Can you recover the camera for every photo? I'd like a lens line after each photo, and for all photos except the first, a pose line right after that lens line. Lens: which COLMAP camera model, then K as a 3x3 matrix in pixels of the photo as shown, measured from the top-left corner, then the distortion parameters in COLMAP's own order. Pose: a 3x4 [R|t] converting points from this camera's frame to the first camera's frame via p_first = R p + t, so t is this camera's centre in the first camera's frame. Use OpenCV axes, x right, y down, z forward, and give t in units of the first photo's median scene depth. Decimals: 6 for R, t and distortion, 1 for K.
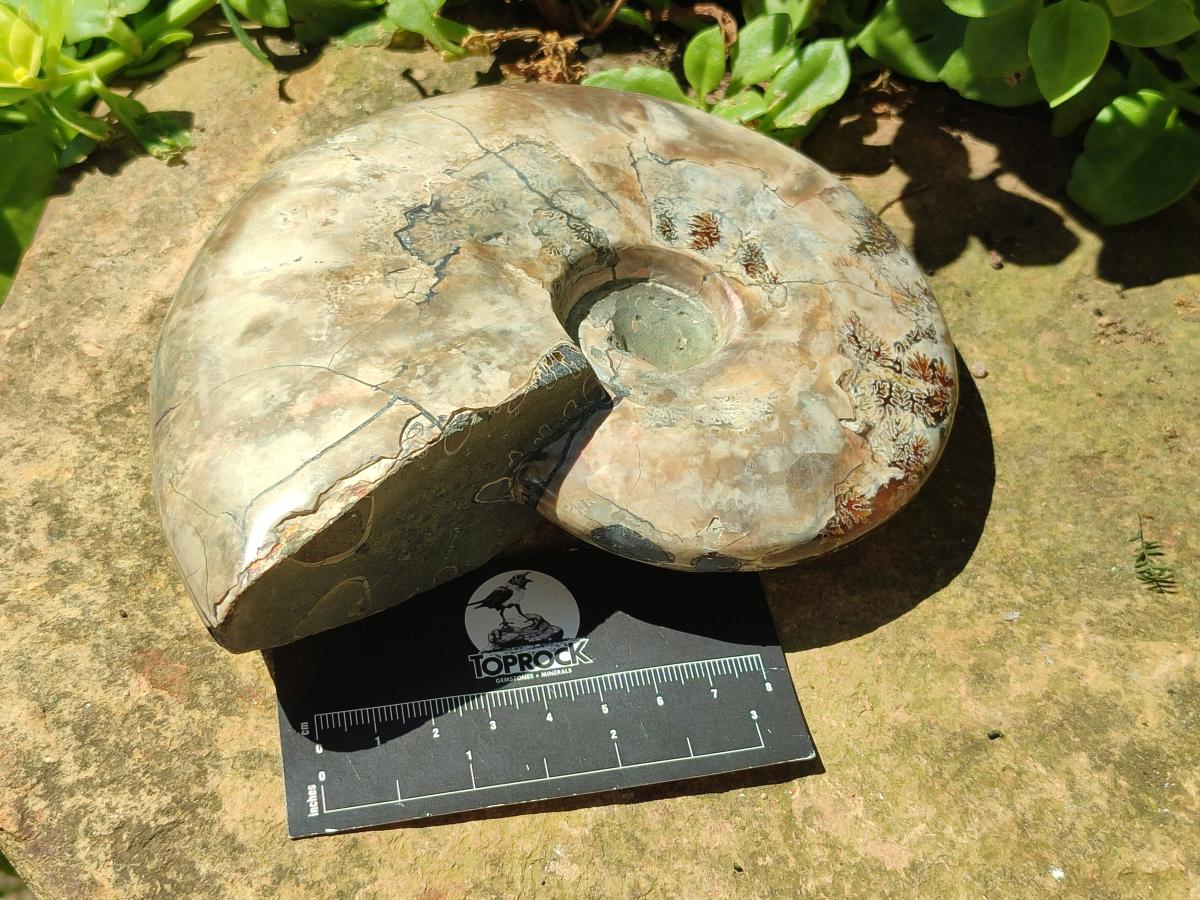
lens RADIAL K [[1765.6, 0, 592.8], [0, 1765.6, 448.0], [0, 0, 1]] dist [0.353594, -2.540191]
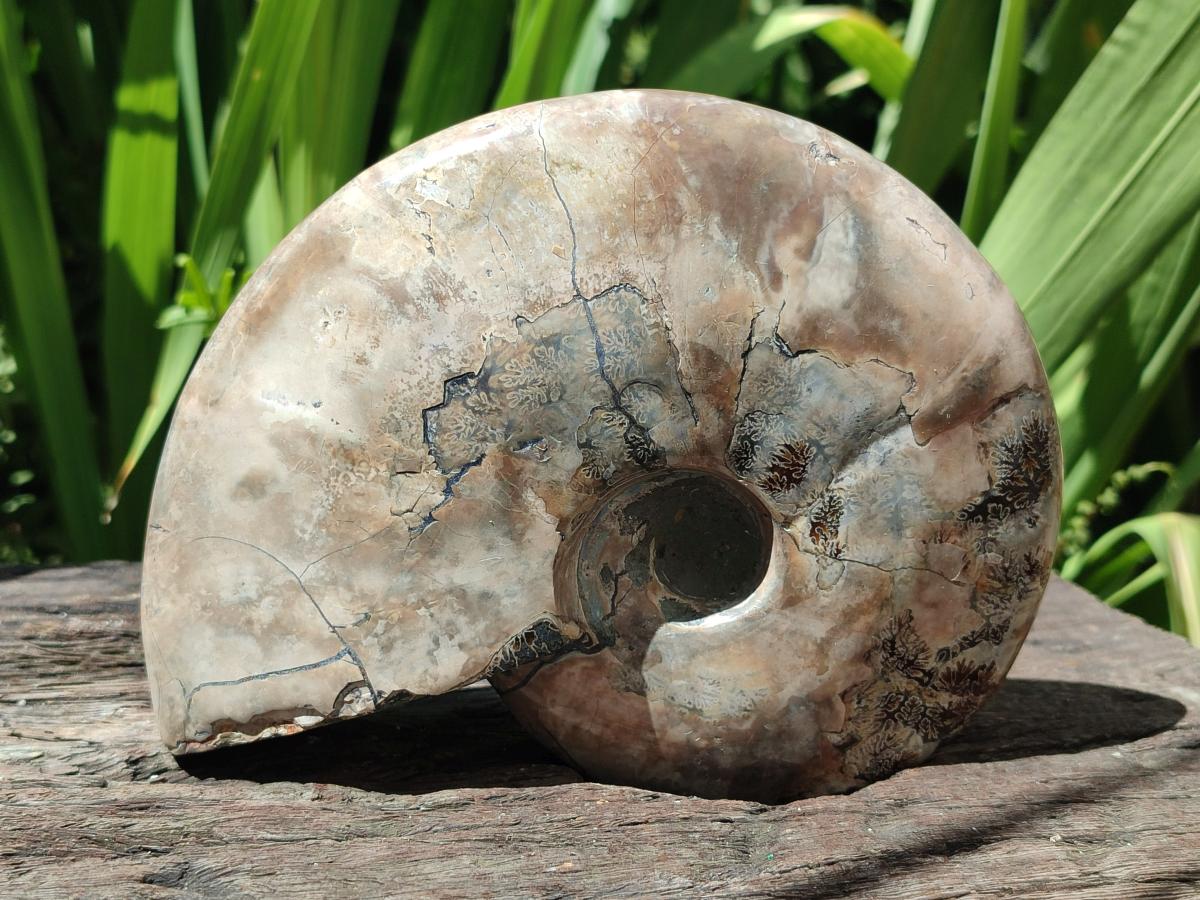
lens RADIAL K [[1765.6, 0, 592.8], [0, 1765.6, 448.0], [0, 0, 1]] dist [0.353594, -2.540191]
pose [[0.911562, 0.399056, -0.099039, 0.061357], [-0.179296, 0.602568, 0.777666, -0.816418], [0.370010, -0.691134, 0.620828, 0.468618]]
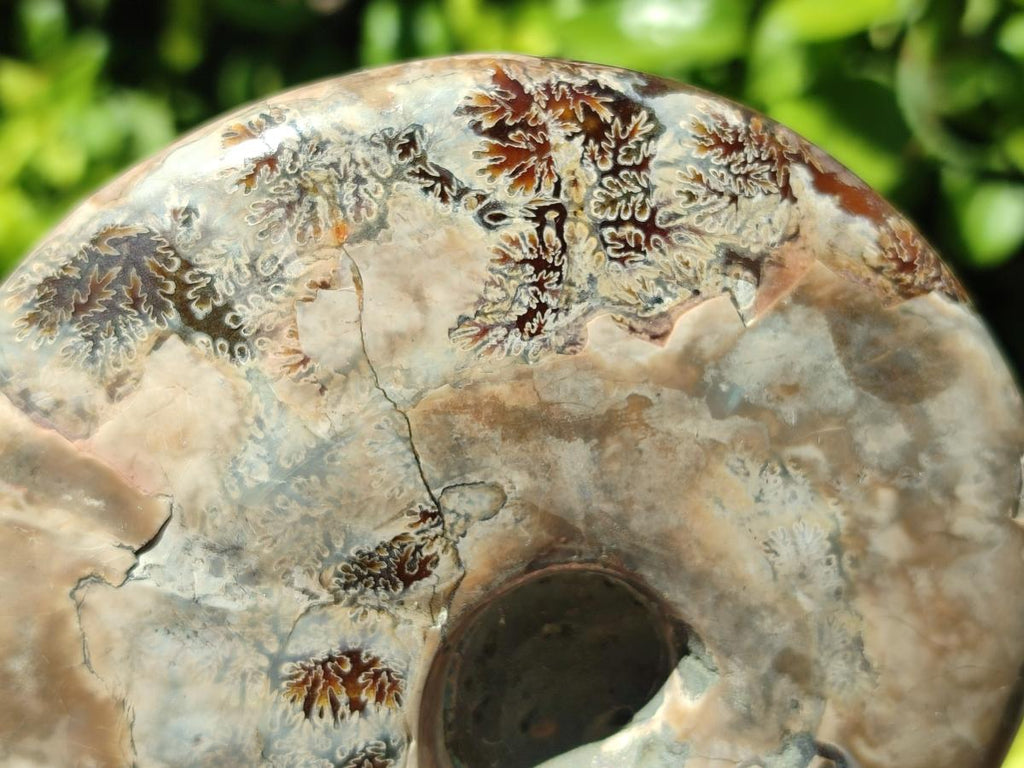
lens RADIAL K [[1506.6, 0, 505.9], [0, 1506.6, 382.3], [0, 0, 1]] dist [0.353594, -2.540191]
pose [[-0.175363, -0.929414, -0.324712, 0.269478], [0.709683, -0.347934, 0.612611, -0.322037], [-0.682347, -0.123013, 0.720604, 0.738353]]
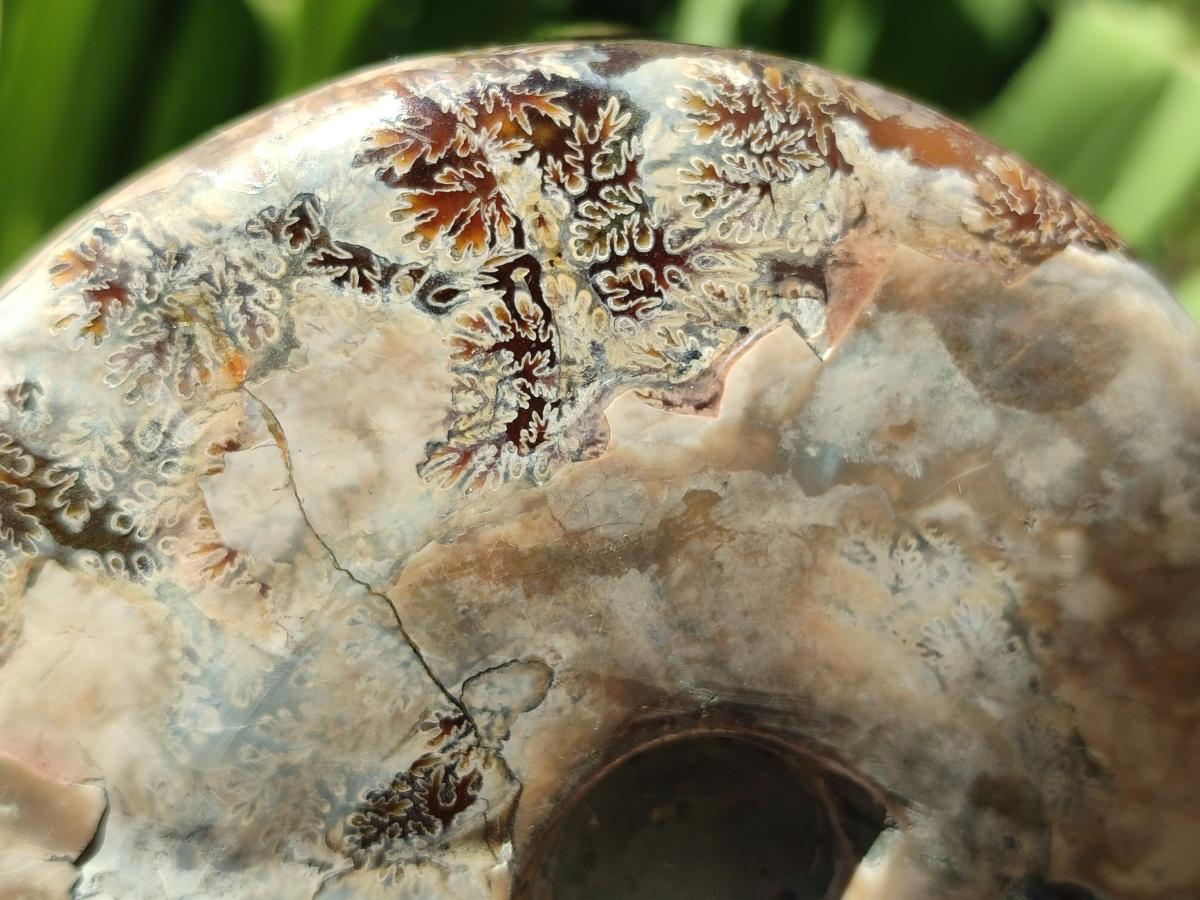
lens RADIAL K [[1765.6, 0, 592.8], [0, 1765.6, 448.0], [0, 0, 1]] dist [0.353594, -2.540191]
pose [[-0.393429, -0.844103, -0.364286, 0.266723], [0.615112, -0.536171, 0.578064, -0.252808], [-0.683265, 0.003350, 0.730163, 0.772365]]
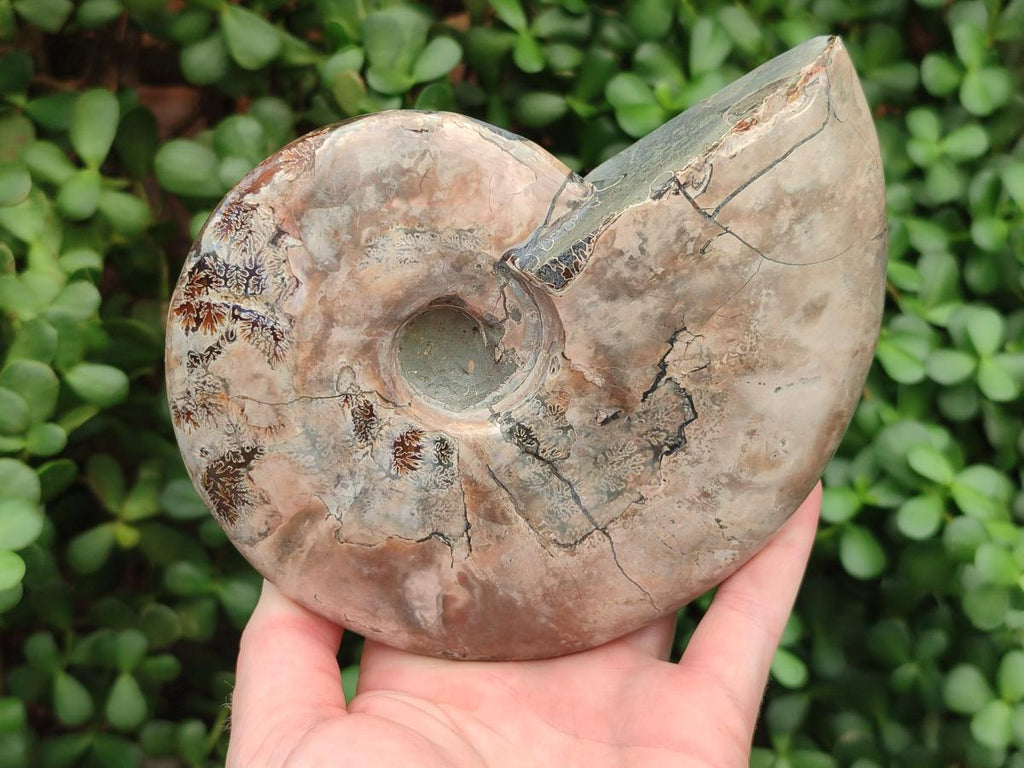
lens RADIAL K [[1506.6, 0, 505.9], [0, 1506.6, 382.3], [0, 0, 1]] dist [0.353594, -2.540191]
pose [[-0.975903, -0.032545, -0.215764, 0.215859], [-0.055666, -0.918965, 0.390391, -0.470161], [-0.210985, 0.392994, 0.895009, 0.156022]]
